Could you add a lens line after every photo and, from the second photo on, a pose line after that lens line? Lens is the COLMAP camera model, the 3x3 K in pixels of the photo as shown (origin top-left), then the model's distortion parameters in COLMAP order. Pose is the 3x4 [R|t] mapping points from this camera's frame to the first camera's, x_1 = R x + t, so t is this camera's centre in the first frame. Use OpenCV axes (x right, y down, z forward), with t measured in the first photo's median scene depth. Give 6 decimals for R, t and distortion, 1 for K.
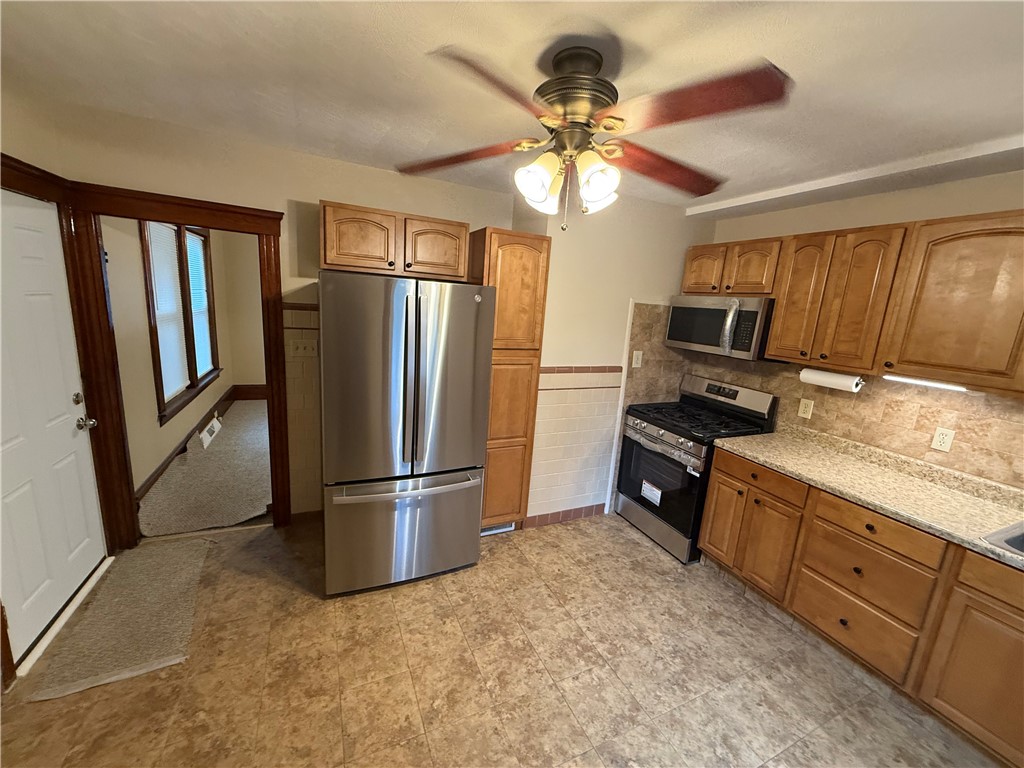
lens RADIAL K [[407.6, 0, 506.8], [0, 407.6, 382.5], [0, 0, 1]] dist [-0.001948, 0.000862]
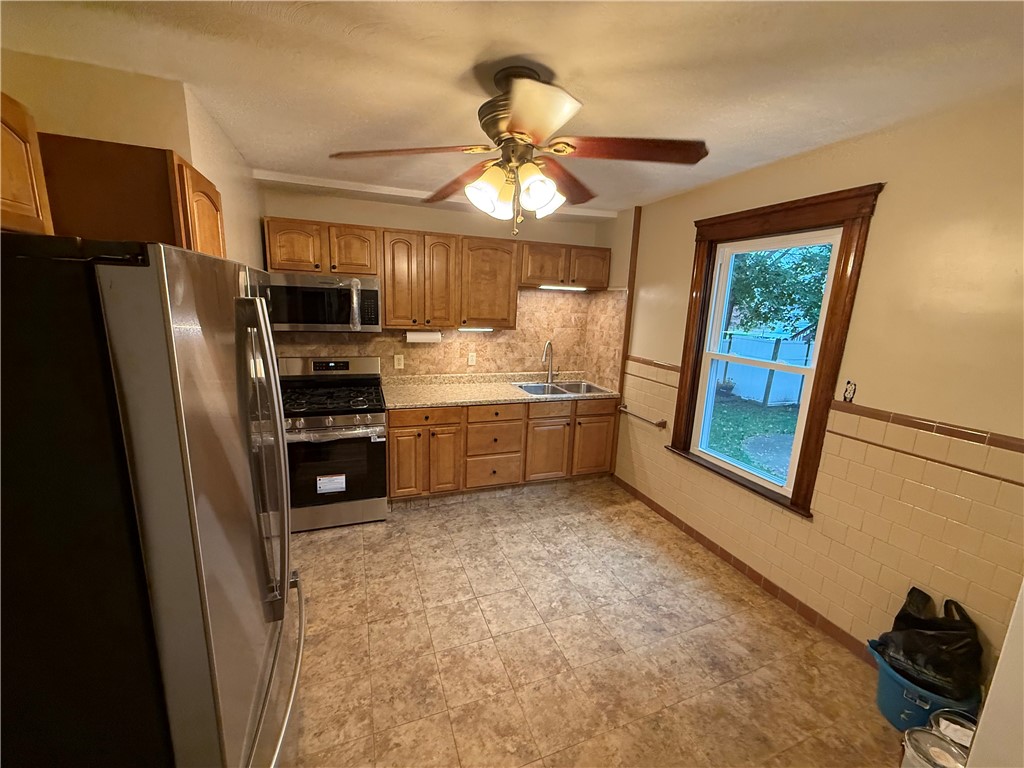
lens RADIAL K [[407.6, 0, 509.4], [0, 407.6, 381.7], [0, 0, 1]] dist [-0.001948, 0.000862]
pose [[0.068770, -0.260652, 0.962980, -0.629832], [0.163179, 0.955205, 0.246894, -0.168106], [-0.984197, 0.140159, 0.108222, 0.592417]]
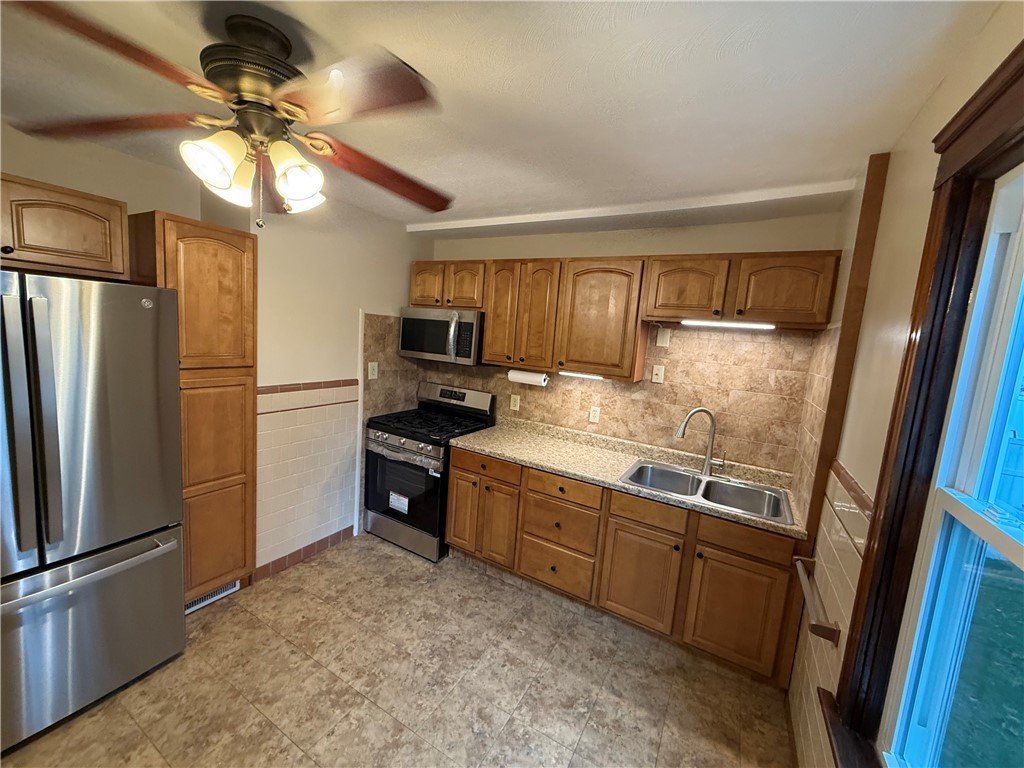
lens RADIAL K [[407.6, 0, 508.0], [0, 407.6, 382.0], [0, 0, 1]] dist [-0.001948, 0.000862]
pose [[0.816644, -0.076884, 0.571998, 0.029583], [0.092330, 0.995726, 0.002020, -0.002139], [-0.569709, 0.051163, 0.820252, 0.011756]]
